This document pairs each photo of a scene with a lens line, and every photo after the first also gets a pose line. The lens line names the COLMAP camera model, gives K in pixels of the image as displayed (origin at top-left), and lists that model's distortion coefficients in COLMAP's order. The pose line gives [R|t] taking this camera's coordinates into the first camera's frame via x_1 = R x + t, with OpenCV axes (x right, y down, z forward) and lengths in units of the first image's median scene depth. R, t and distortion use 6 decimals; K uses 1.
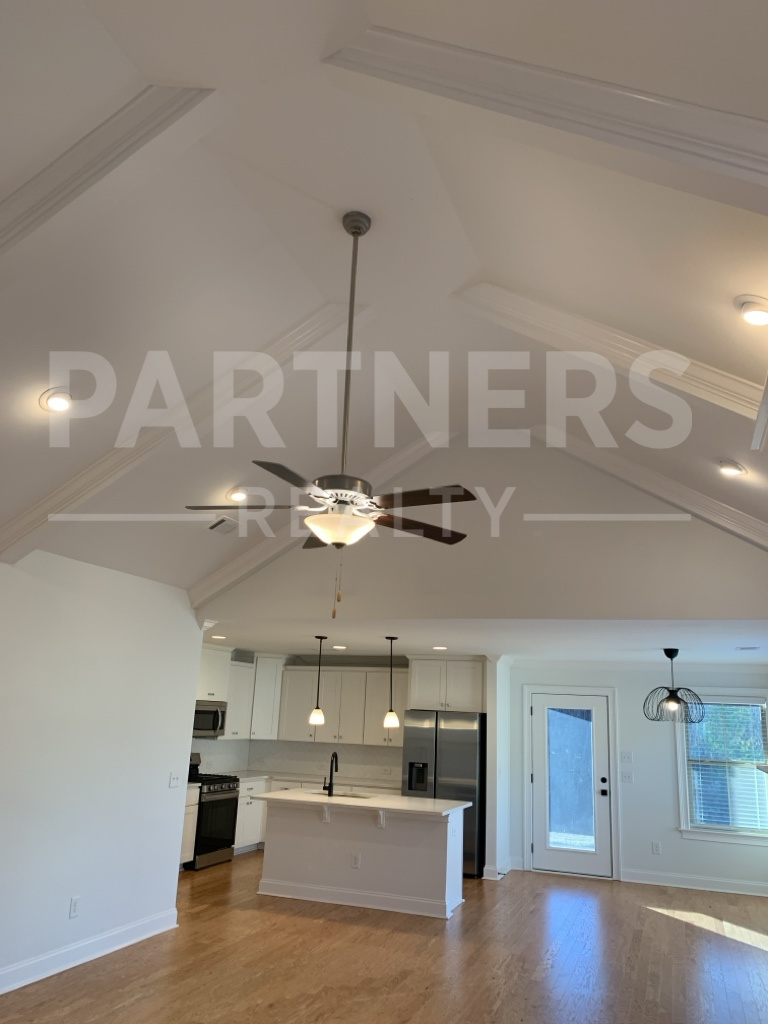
lens RADIAL K [[785.9, 0, 380.2], [0, 785.9, 515.5], [0, 0, 1]] dist [0.061958, -0.047733]
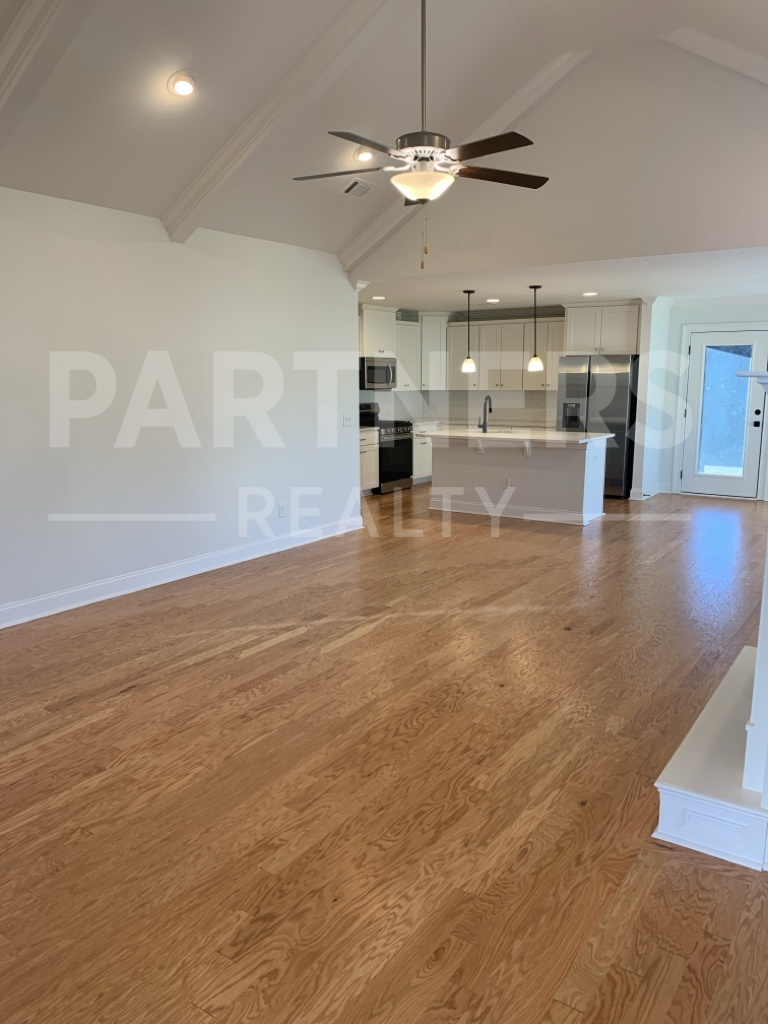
lens RADIAL K [[785.9, 0, 380.2], [0, 785.9, 515.5], [0, 0, 1]] dist [0.061958, -0.047733]
pose [[0.968172, 0.000530, -0.250286, 0.068541], [0.101721, 0.912852, 0.395417, -0.002717], [0.228684, -0.408291, 0.883743, -0.083566]]
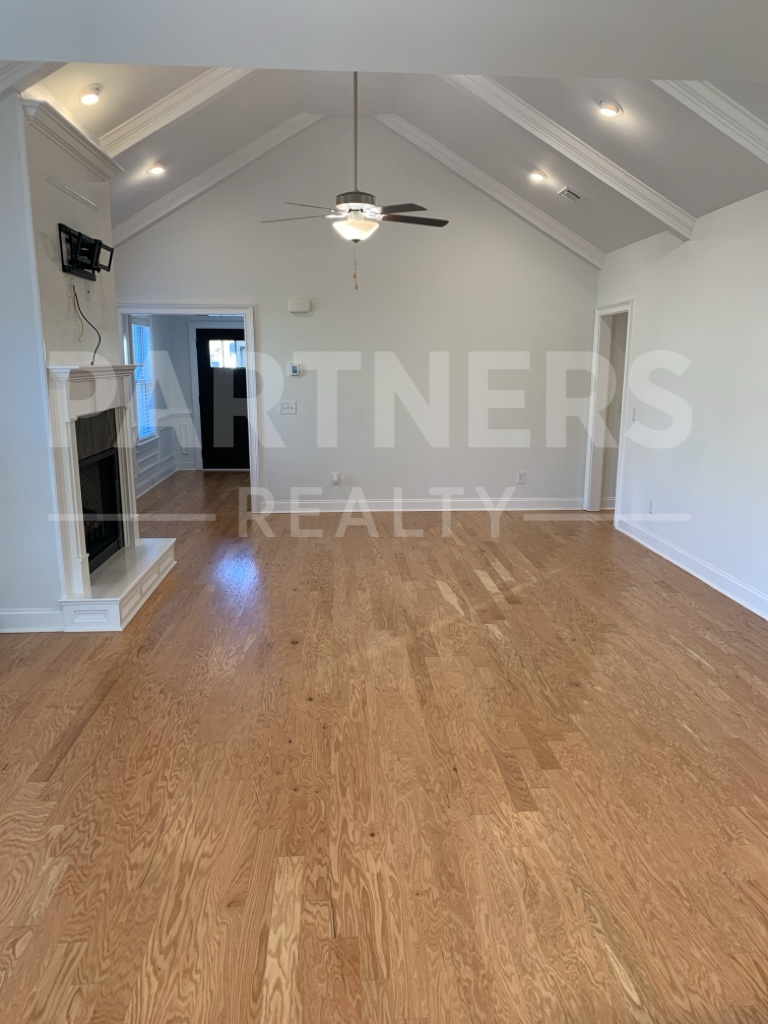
lens RADIAL K [[785.9, 0, 380.2], [0, 785.9, 515.5], [0, 0, 1]] dist [0.061958, -0.047733]
pose [[-0.921816, 0.034853, -0.386057, 0.208497], [0.058574, 0.997038, -0.049849, 0.260353], [0.383176, -0.068565, -0.921127, 0.953304]]
